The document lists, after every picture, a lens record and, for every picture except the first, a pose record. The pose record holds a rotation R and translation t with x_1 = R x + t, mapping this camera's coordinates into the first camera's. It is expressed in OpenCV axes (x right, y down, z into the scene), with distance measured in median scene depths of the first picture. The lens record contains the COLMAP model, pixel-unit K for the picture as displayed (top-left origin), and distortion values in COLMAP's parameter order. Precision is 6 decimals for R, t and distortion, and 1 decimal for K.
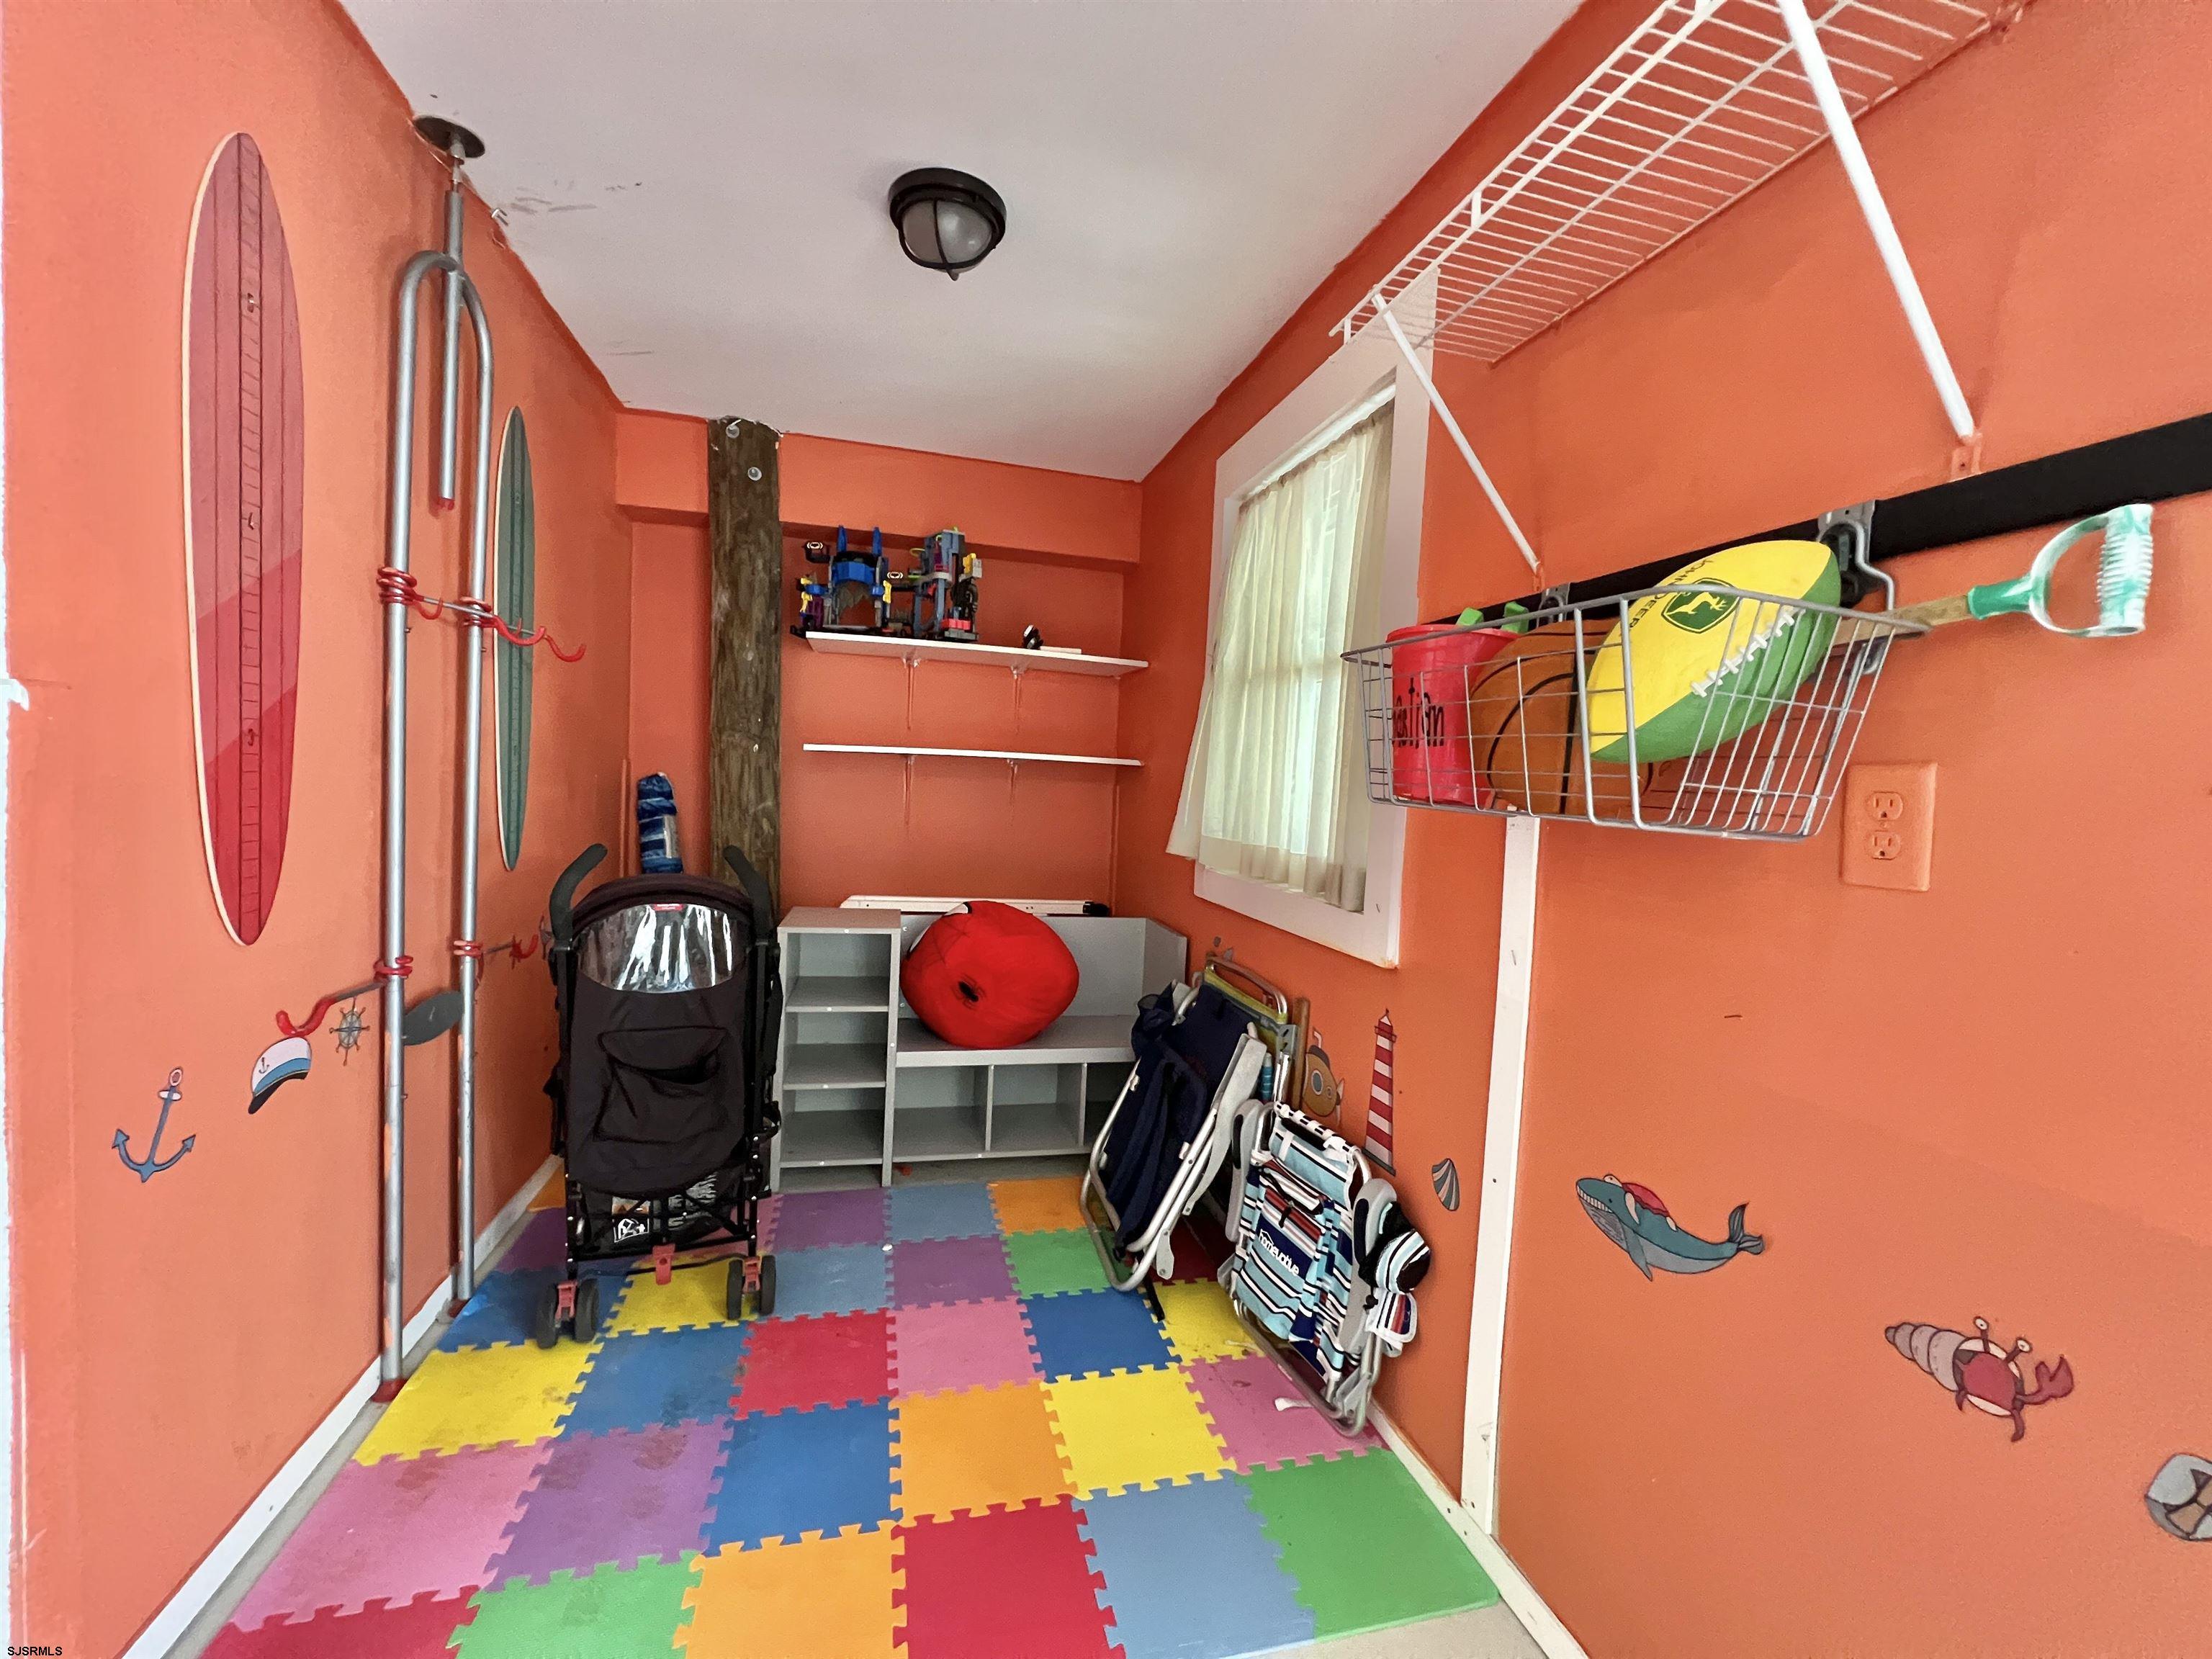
lens RADIAL K [[901.6, 0, 1101.1], [0, 901.6, 828.4], [0, 0, 1]] dist [-0.001872, 0.000065]
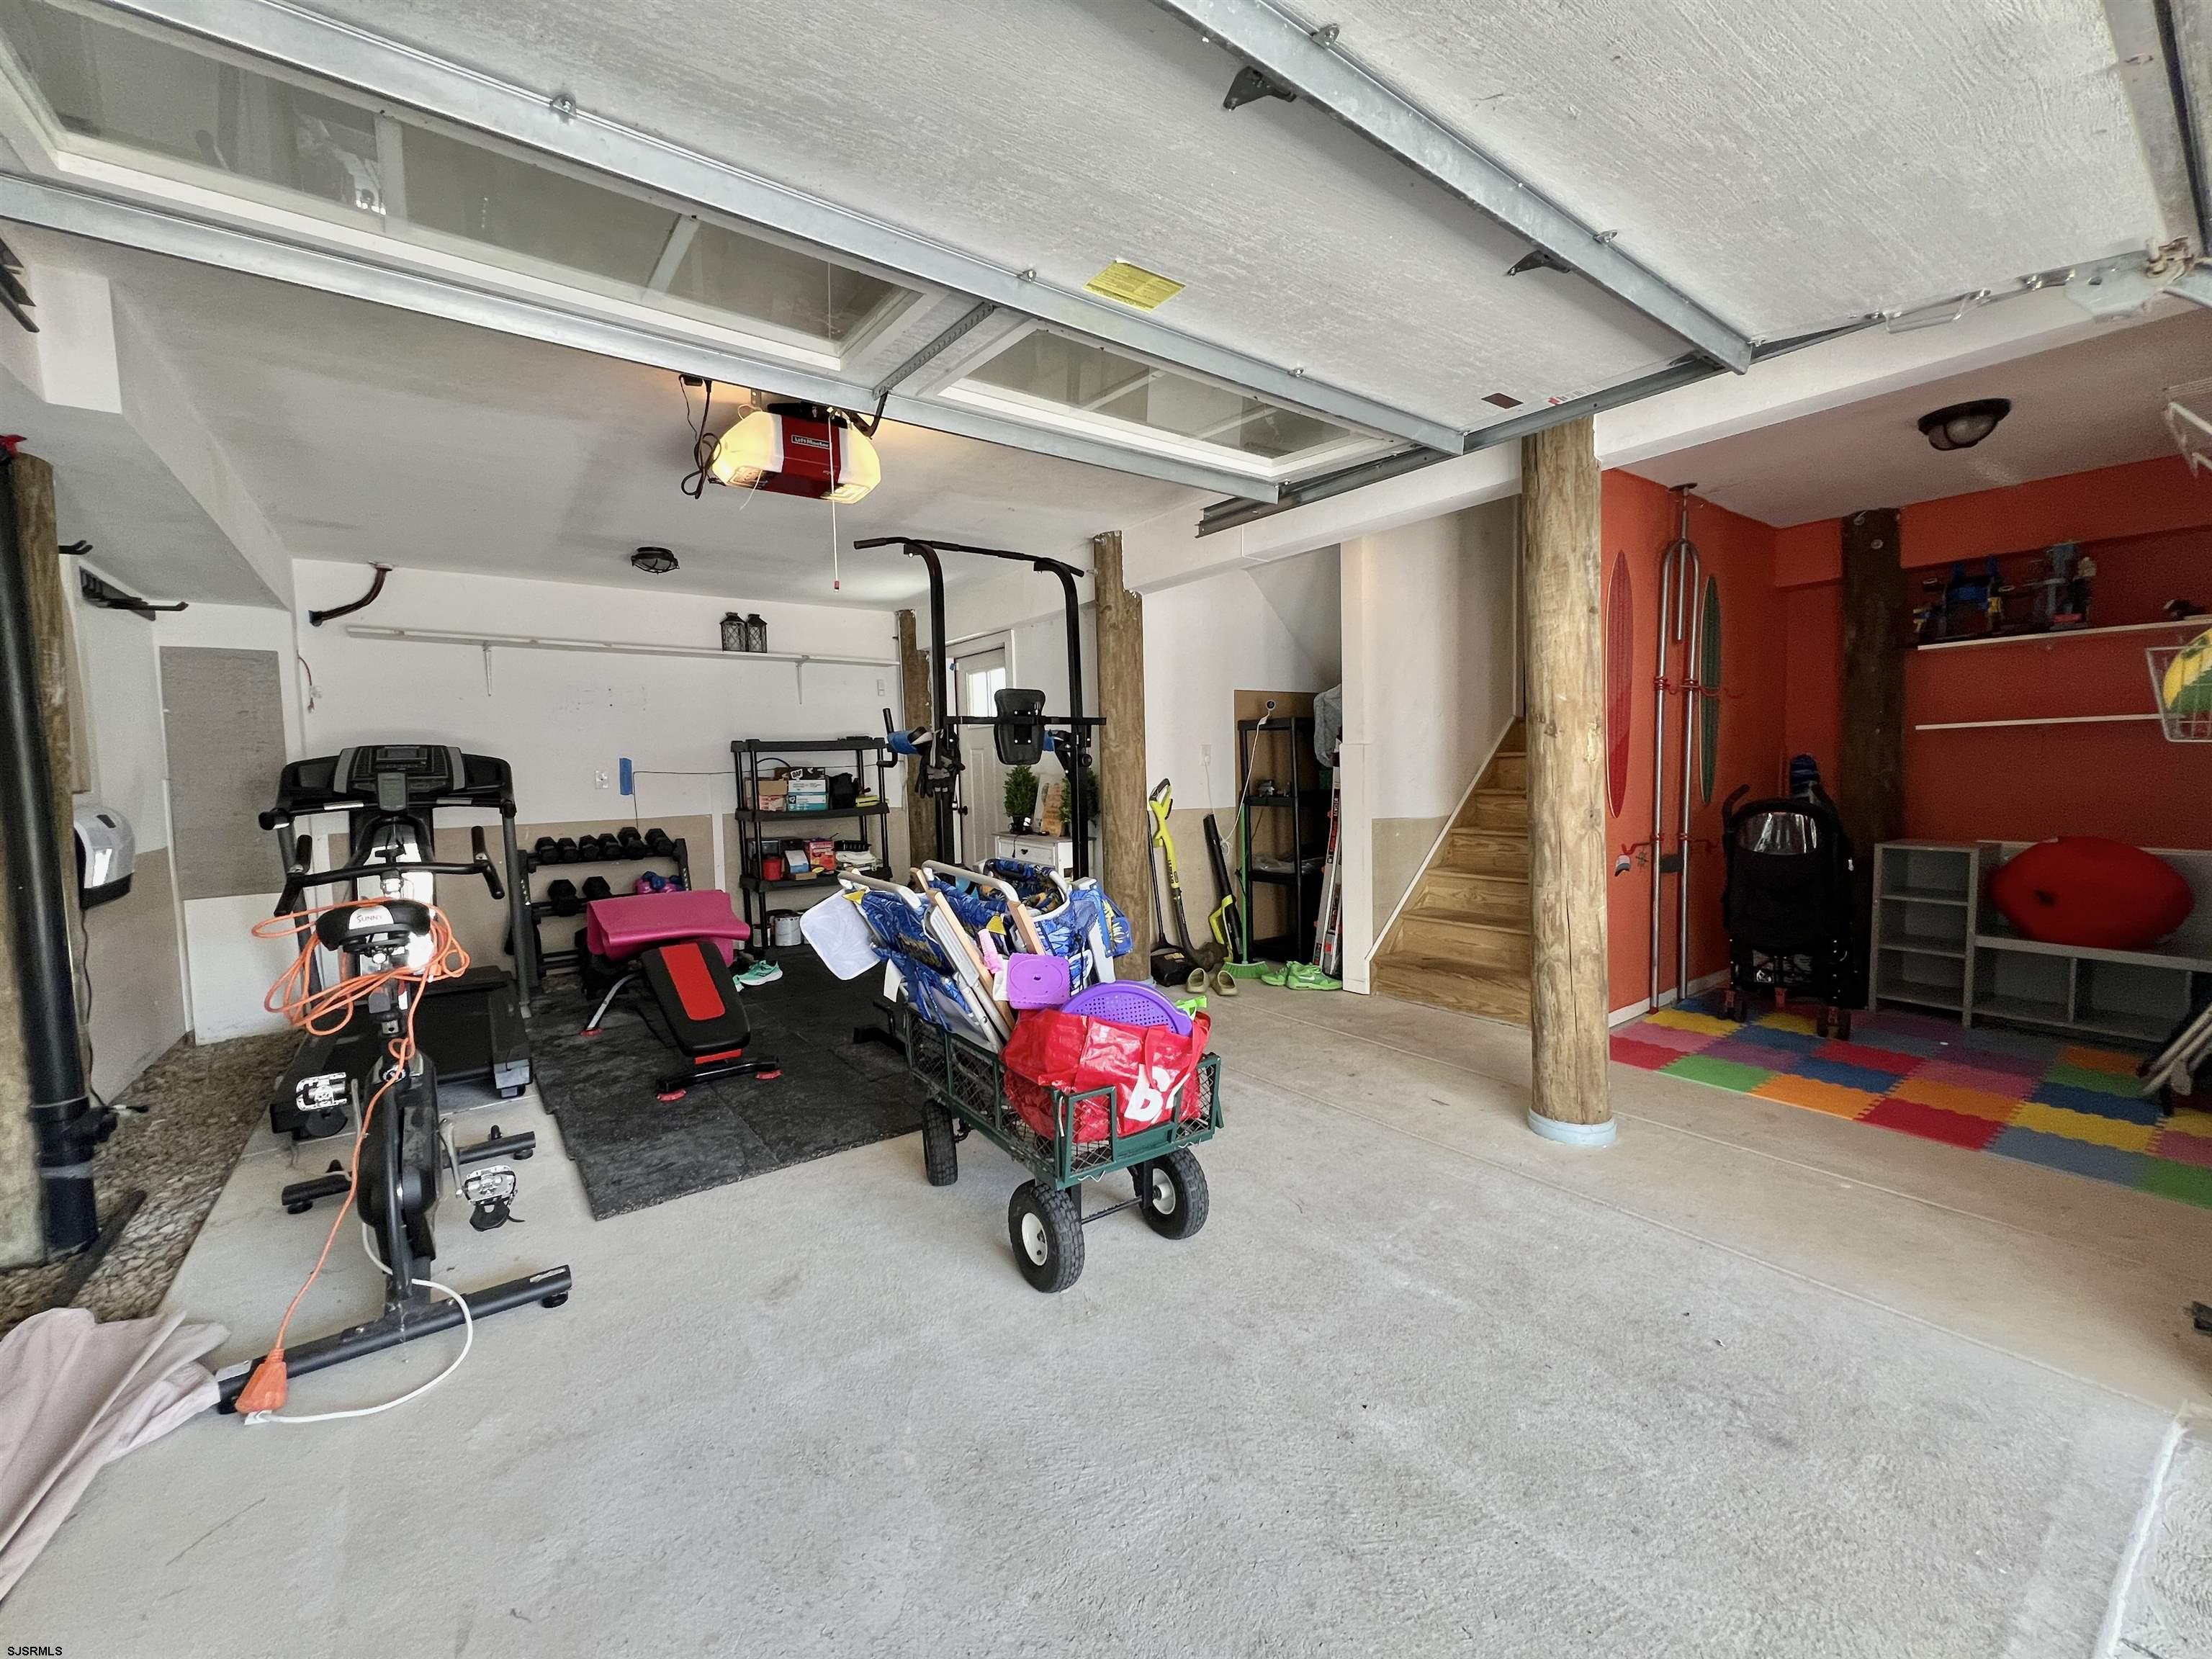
lens RADIAL K [[901.6, 0, 1101.1], [0, 901.6, 828.4], [0, 0, 1]] dist [-0.001872, 0.000065]
pose [[0.383332, 0.009545, -0.923561, 0.577312], [-0.005284, 0.999953, 0.008141, 0.075249], [0.923595, 0.001759, 0.383365, -0.859334]]
